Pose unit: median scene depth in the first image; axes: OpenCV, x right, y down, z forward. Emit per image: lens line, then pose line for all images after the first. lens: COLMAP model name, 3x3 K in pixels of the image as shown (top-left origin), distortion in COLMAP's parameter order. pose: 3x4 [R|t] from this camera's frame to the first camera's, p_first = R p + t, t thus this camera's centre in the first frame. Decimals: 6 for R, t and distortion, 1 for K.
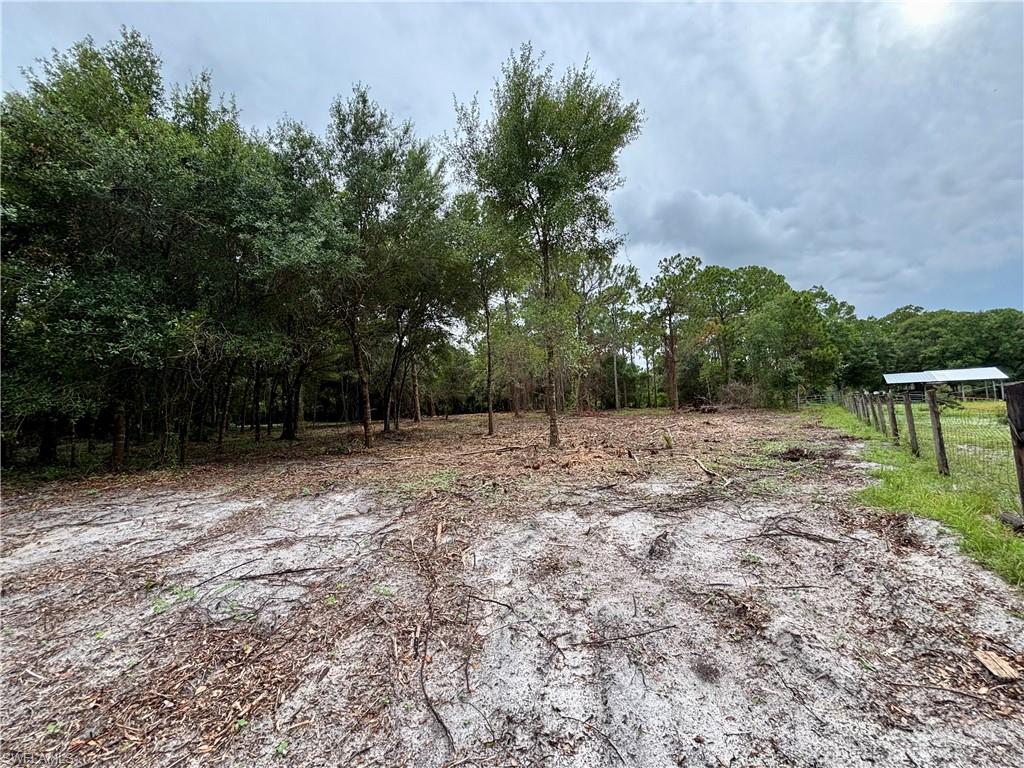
lens RADIAL K [[414.1, 0, 512.0], [0, 414.1, 384.0], [0, 0, 1]] dist [0.000608, -0.000782]
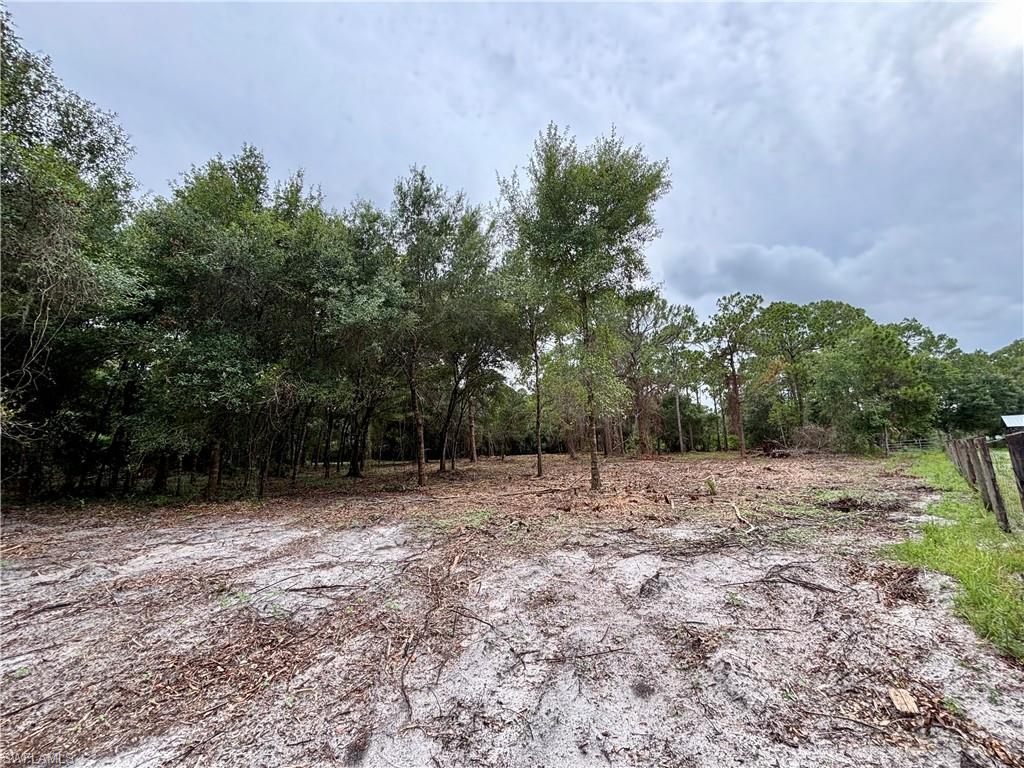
lens RADIAL K [[416.6, 0, 512.7], [0, 416.6, 380.6], [0, 0, 1]] dist [-0.007066, 0.003018]
pose [[0.989169, -0.010973, -0.146369, 0.070974], [-0.004464, 0.994491, -0.104723, -0.007175], [0.146712, 0.104243, 0.983671, -0.064405]]
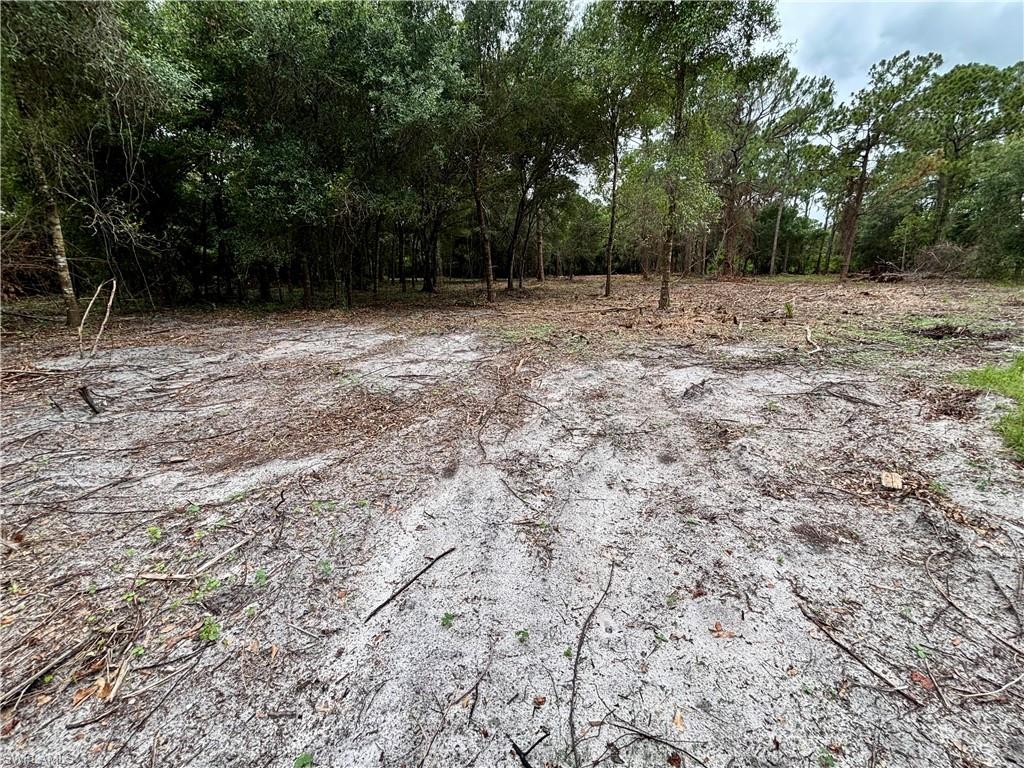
lens RADIAL K [[416.4, 0, 512.0], [0, 416.4, 384.0], [0, 0, 1]] dist [0.002445, -0.000127]
pose [[0.952151, 0.108206, -0.285831, 0.084146], [-0.009911, 0.945668, 0.324982, -0.001742], [0.305467, -0.306599, 0.901492, -0.091351]]
